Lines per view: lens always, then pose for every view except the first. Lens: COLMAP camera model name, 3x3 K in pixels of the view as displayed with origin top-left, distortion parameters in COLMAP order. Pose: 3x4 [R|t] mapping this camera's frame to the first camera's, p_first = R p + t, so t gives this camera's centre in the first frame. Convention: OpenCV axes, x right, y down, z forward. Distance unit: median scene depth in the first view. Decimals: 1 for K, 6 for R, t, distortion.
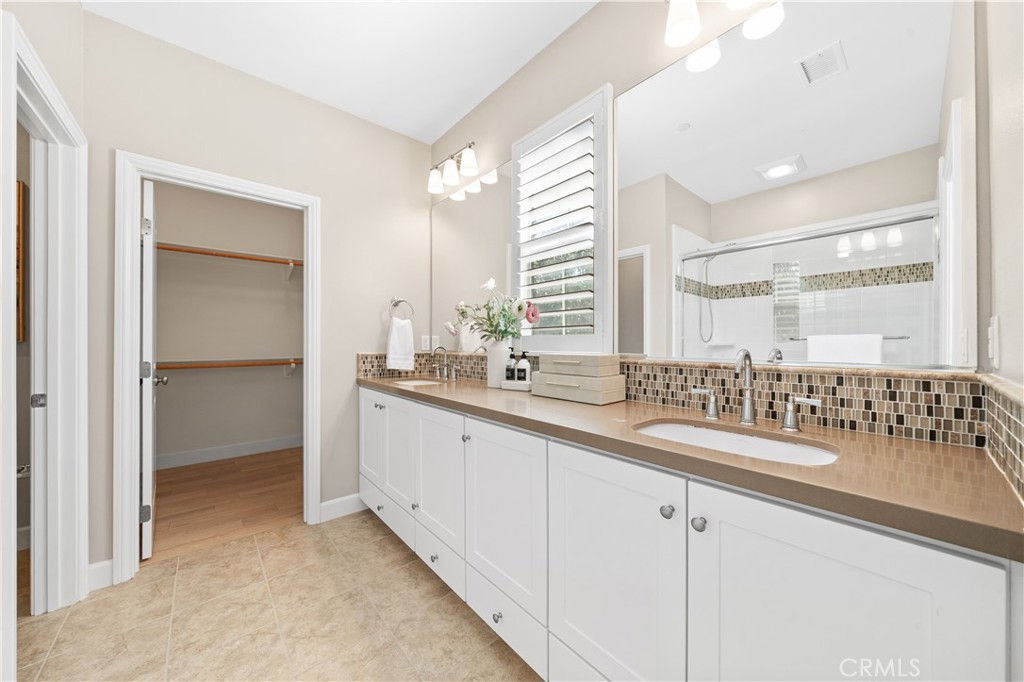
lens RADIAL K [[354.1, 0, 515.0], [0, 354.1, 341.2], [0, 0, 1]] dist [-0.007151, 0.000647]
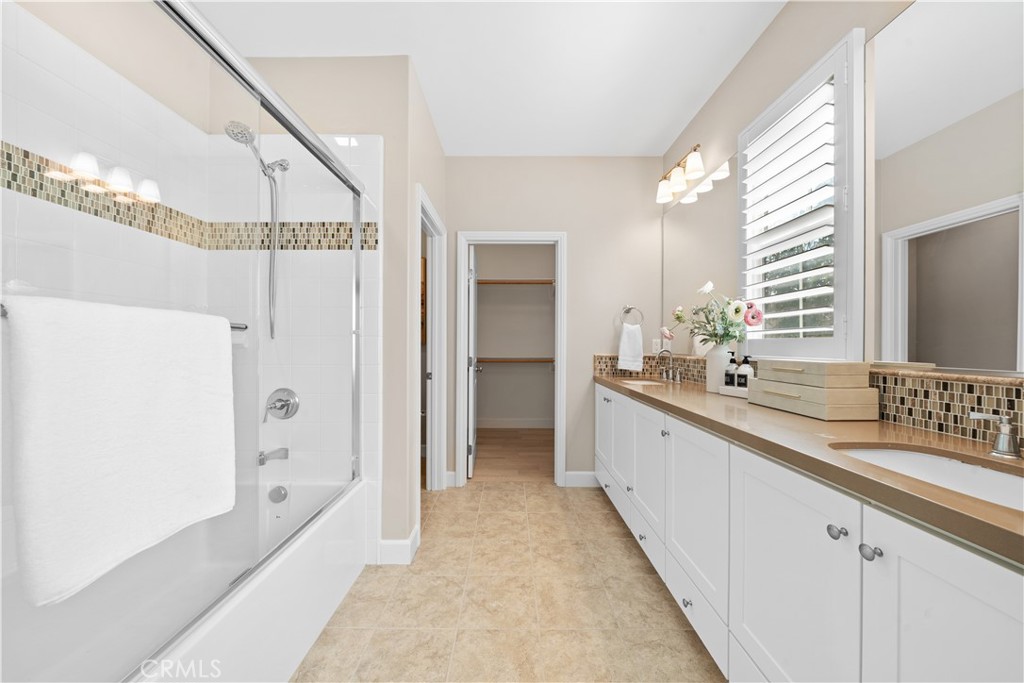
lens RADIAL K [[354.1, 0, 516.6], [0, 354.1, 343.7], [0, 0, 1]] dist [-0.007151, 0.000647]
pose [[0.760295, 0.001581, -0.649576, 0.177794], [-0.002101, 0.999998, -0.000024, -0.002966], [0.649575, 0.001383, 0.760296, -0.107699]]
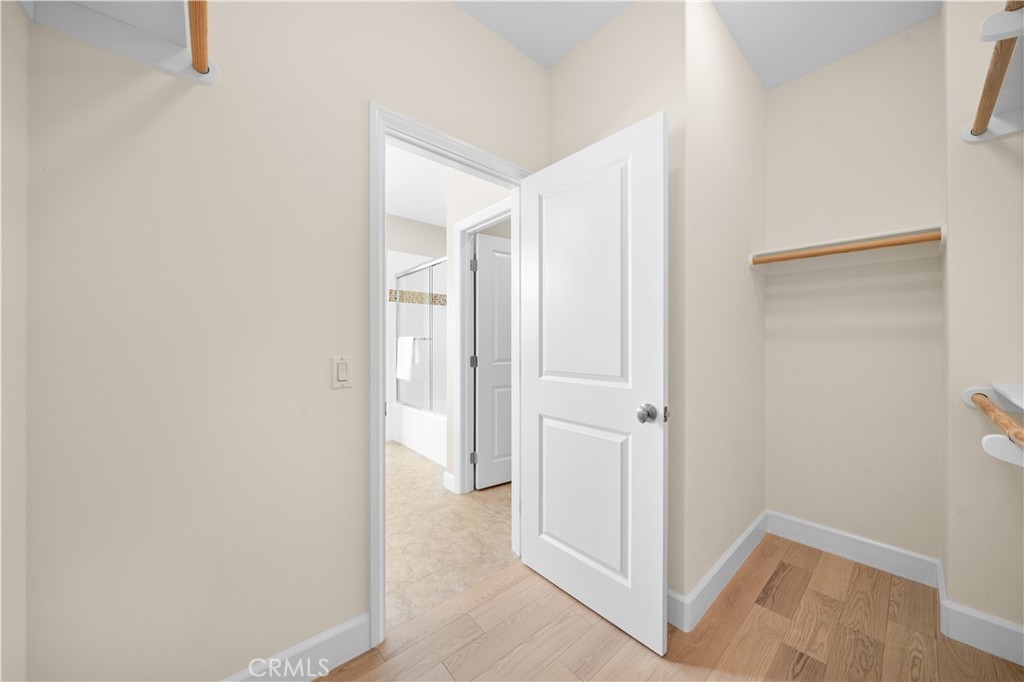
lens RADIAL K [[354.1, 0, 512.9], [0, 354.1, 343.1], [0, 0, 1]] dist [-0.007151, 0.000647]
pose [[-0.999884, -0.003506, 0.014839, -1.034135], [-0.003612, 0.999968, -0.007166, 0.012047], [-0.014813, -0.007219, -0.999864, 2.009361]]
